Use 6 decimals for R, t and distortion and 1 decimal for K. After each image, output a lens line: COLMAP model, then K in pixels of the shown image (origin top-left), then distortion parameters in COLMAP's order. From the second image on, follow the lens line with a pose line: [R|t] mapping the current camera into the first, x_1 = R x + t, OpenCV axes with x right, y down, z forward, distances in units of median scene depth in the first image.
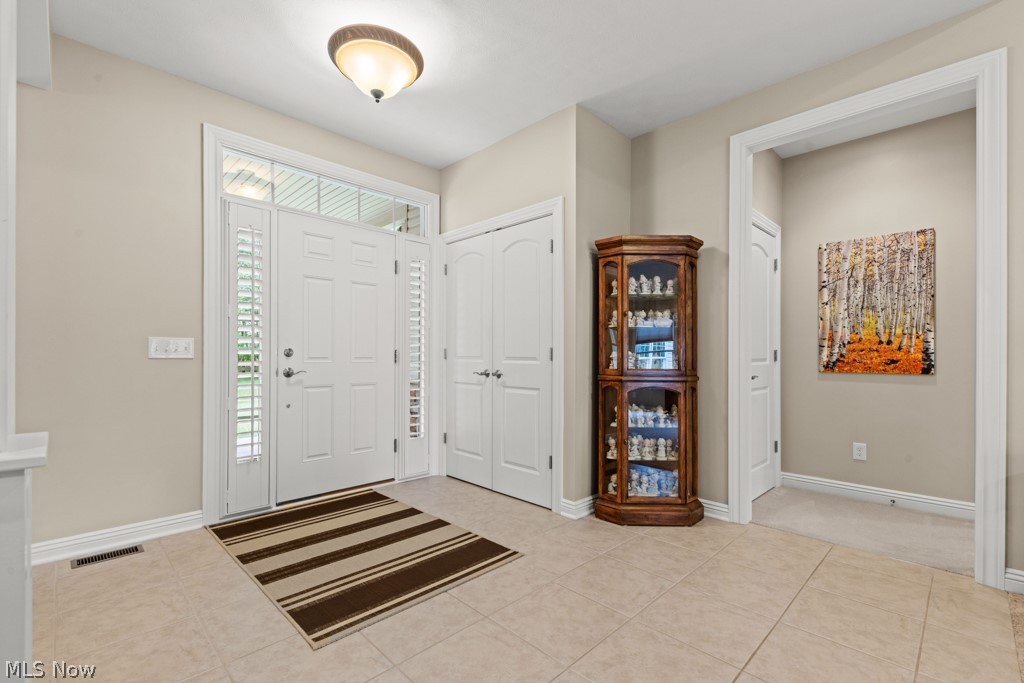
lens RADIAL K [[446.4, 0, 507.9], [0, 446.4, 355.7], [0, 0, 1]] dist [0.001526, -0.000562]
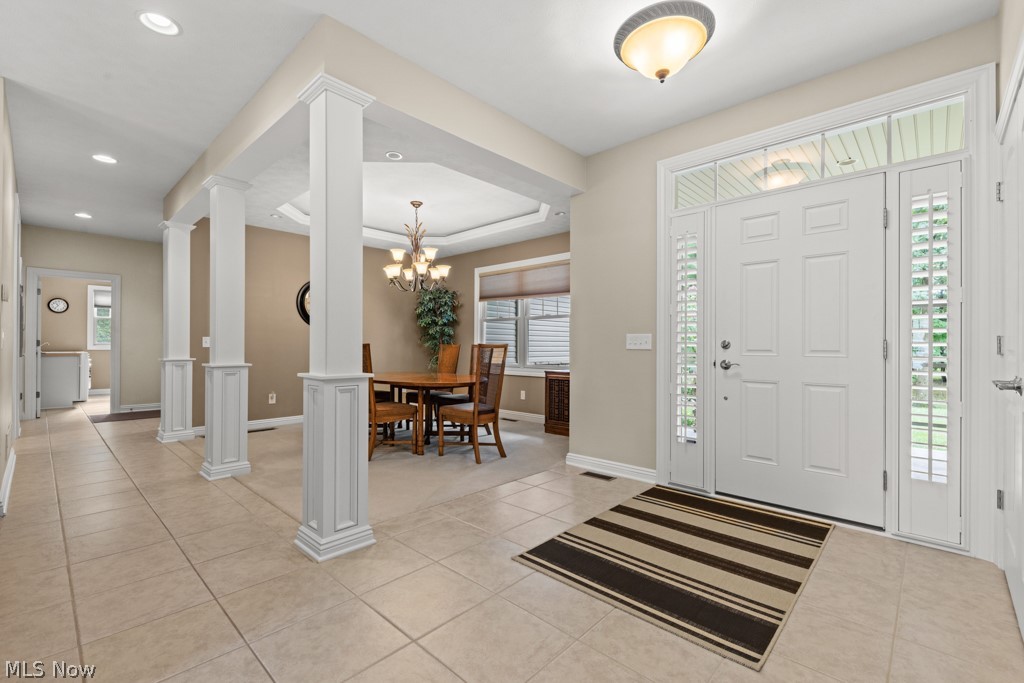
lens RADIAL K [[446.4, 0, 511.7], [0, 446.4, 344.0], [0, 0, 1]] dist [0.001526, -0.000562]
pose [[0.027573, -0.009177, -0.999578, 0.569410], [-0.004700, 0.999946, -0.009310, 0.003766], [0.999609, 0.004955, 0.027528, 0.569488]]
